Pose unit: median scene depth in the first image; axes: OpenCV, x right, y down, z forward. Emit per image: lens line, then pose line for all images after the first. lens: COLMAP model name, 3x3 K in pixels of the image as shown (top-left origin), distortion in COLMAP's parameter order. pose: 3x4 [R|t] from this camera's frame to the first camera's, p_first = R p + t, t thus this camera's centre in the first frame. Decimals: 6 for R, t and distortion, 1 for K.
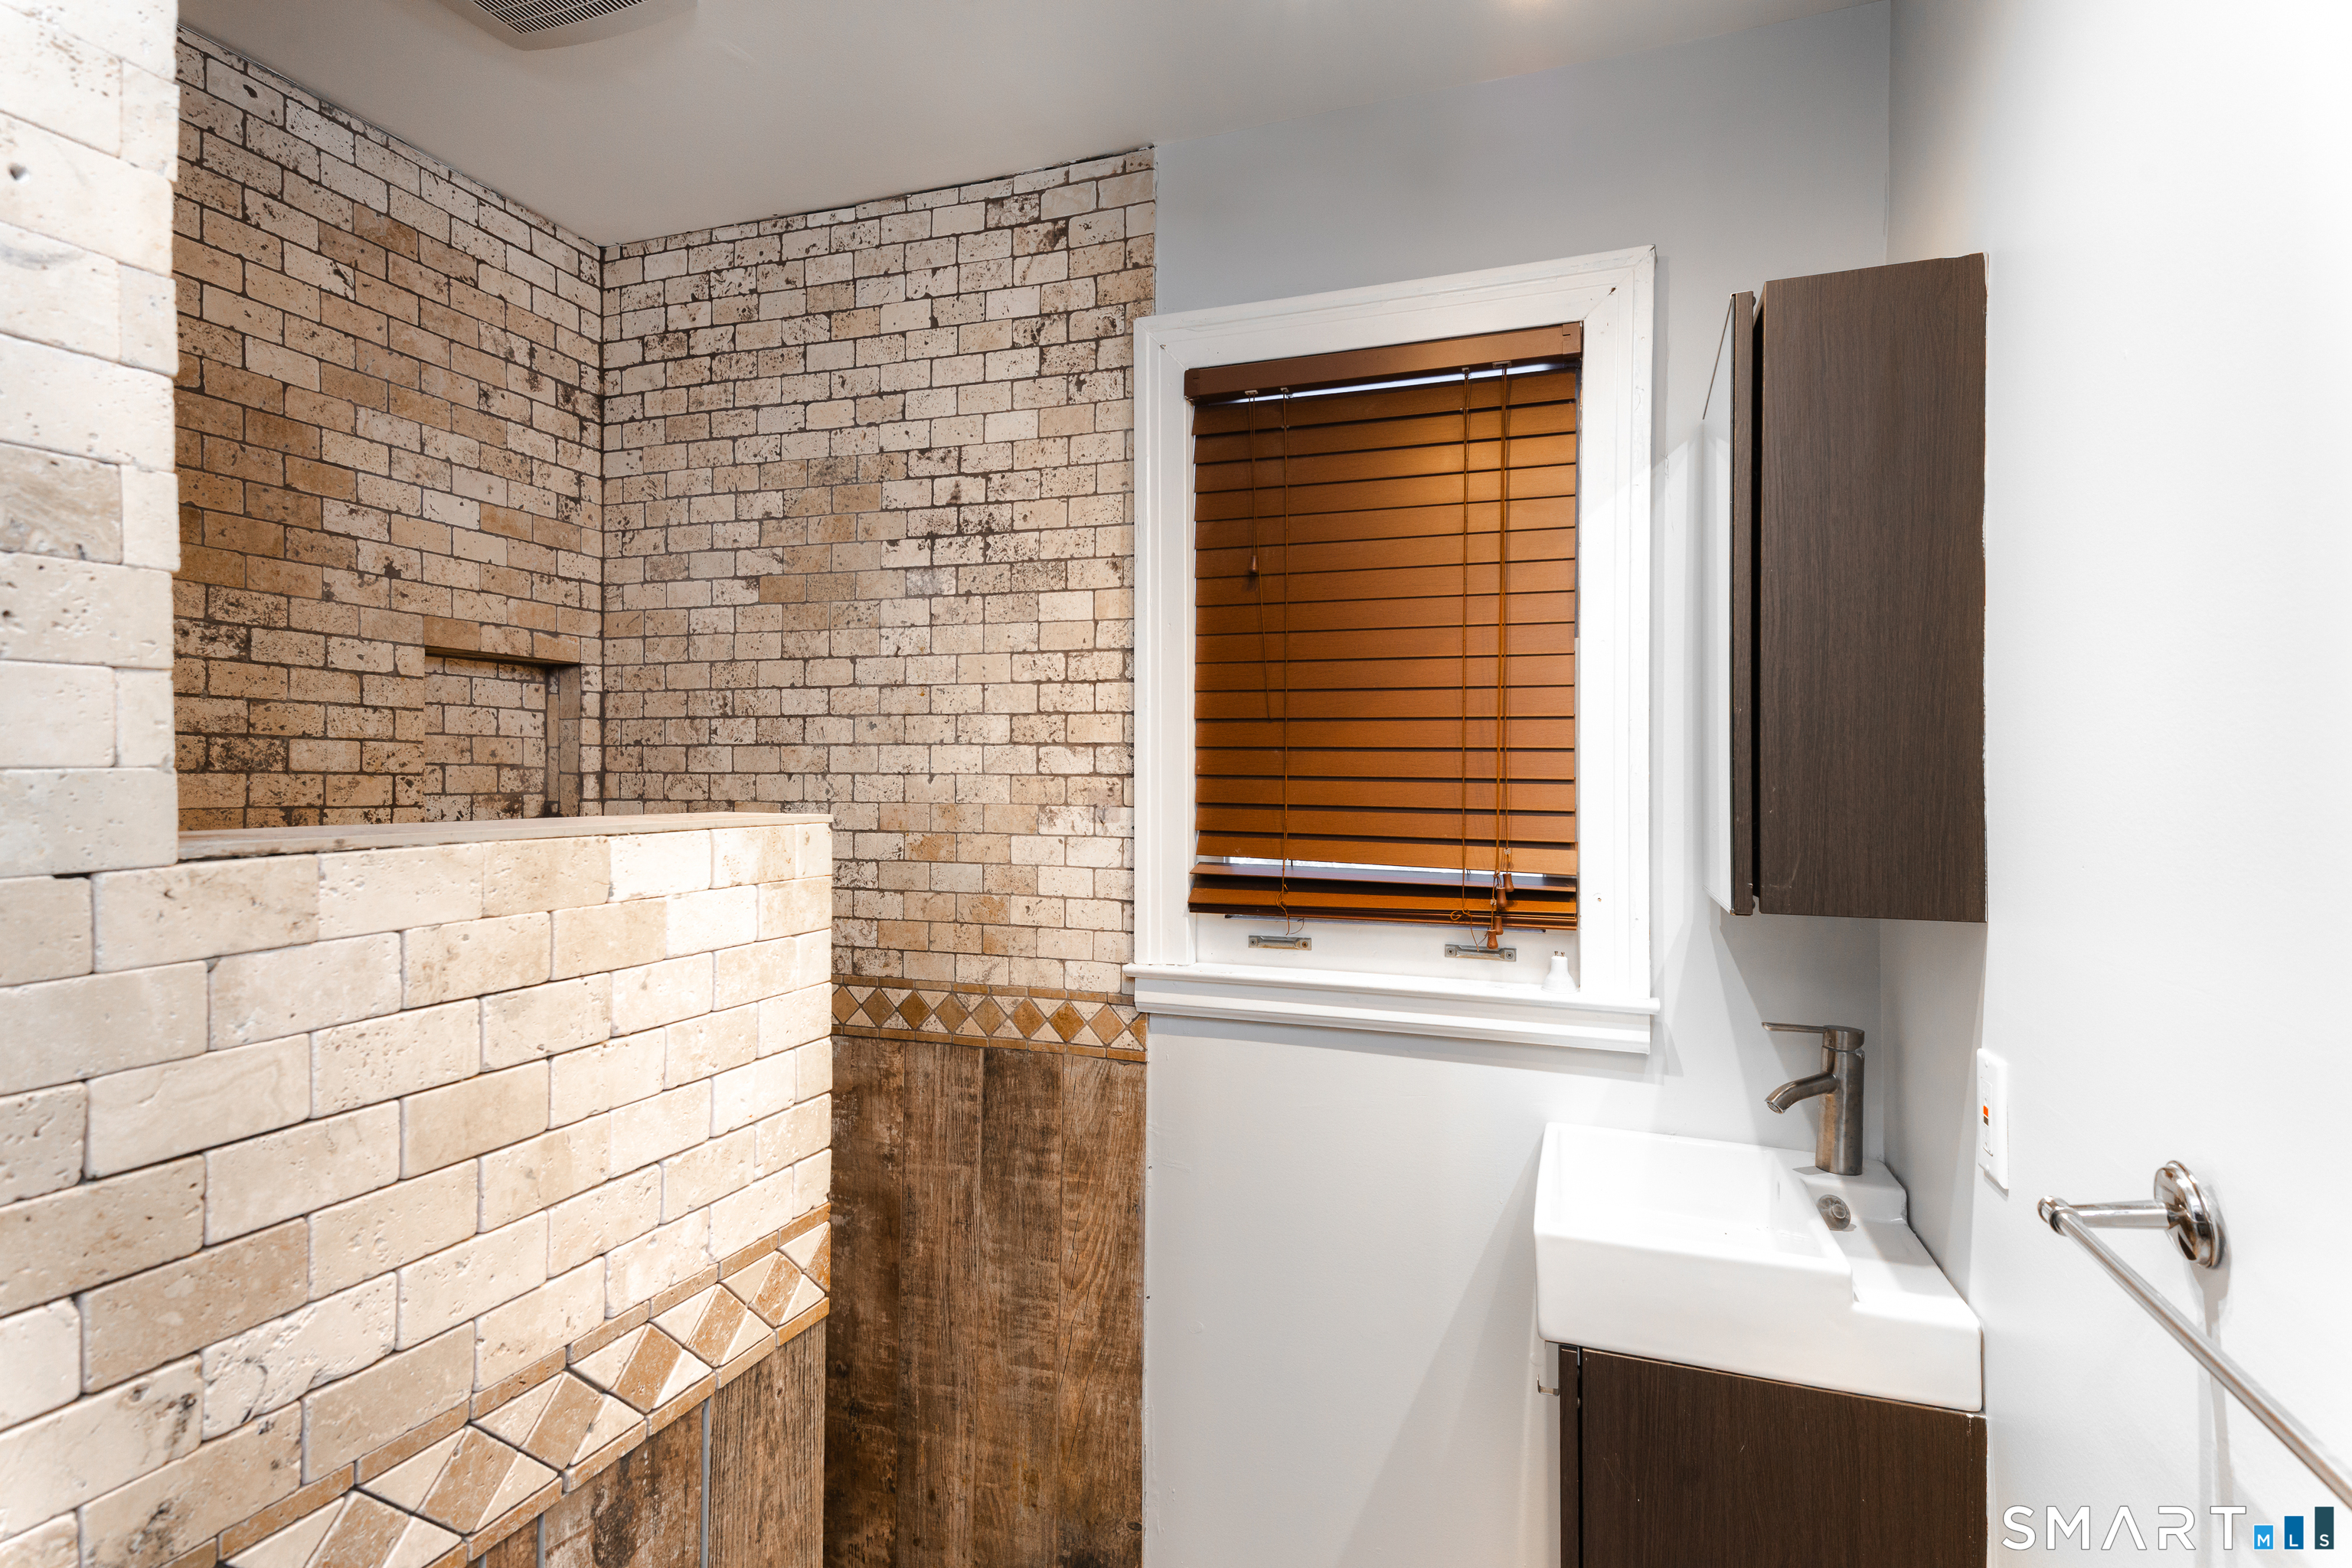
lens RADIAL K [[1184.6, 0, 1195.3], [0, 1184.6, 784.8], [0, 0, 1]] dist [0.042858, -0.008700]
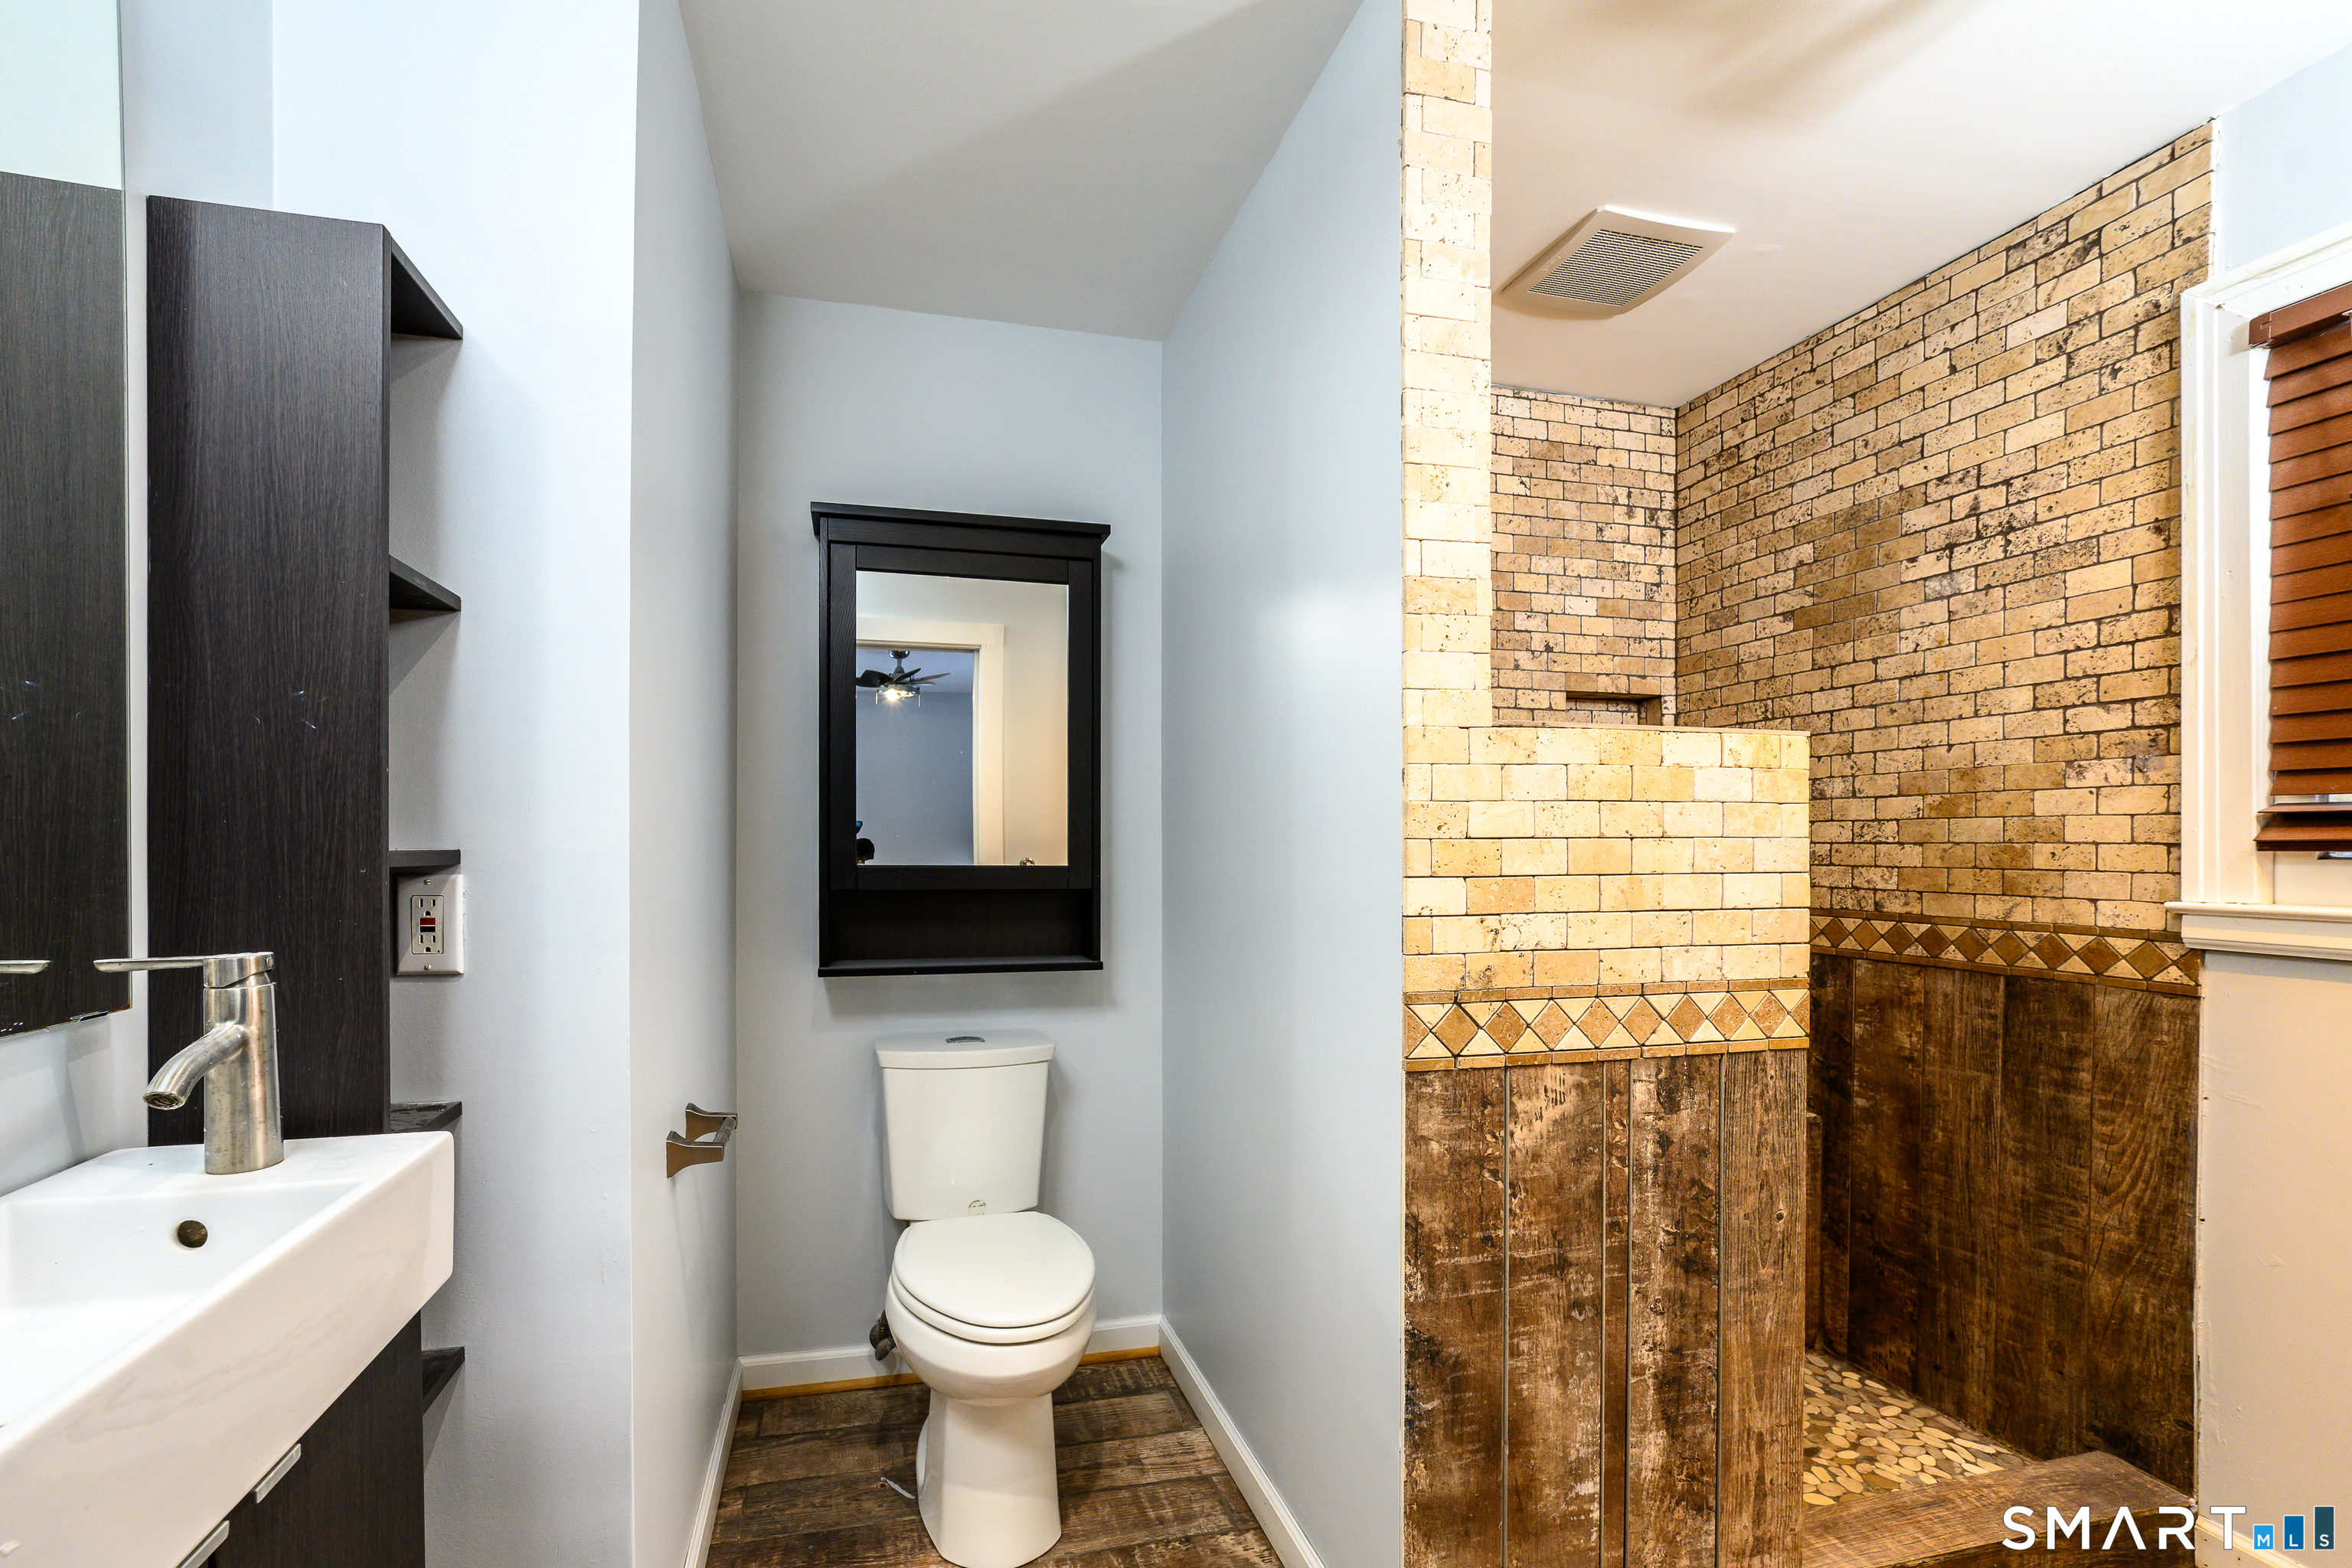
lens RADIAL K [[989.0, 0, 1108.1], [0, 989.0, 840.4], [0, 0, 1]] dist [-0.014928, 0.004372]
pose [[0.543431, -0.003764, -0.839445, 0.151462], [-0.001149, 0.999986, -0.005227, 0.097234], [0.839453, 0.003805, 0.543419, -0.258336]]
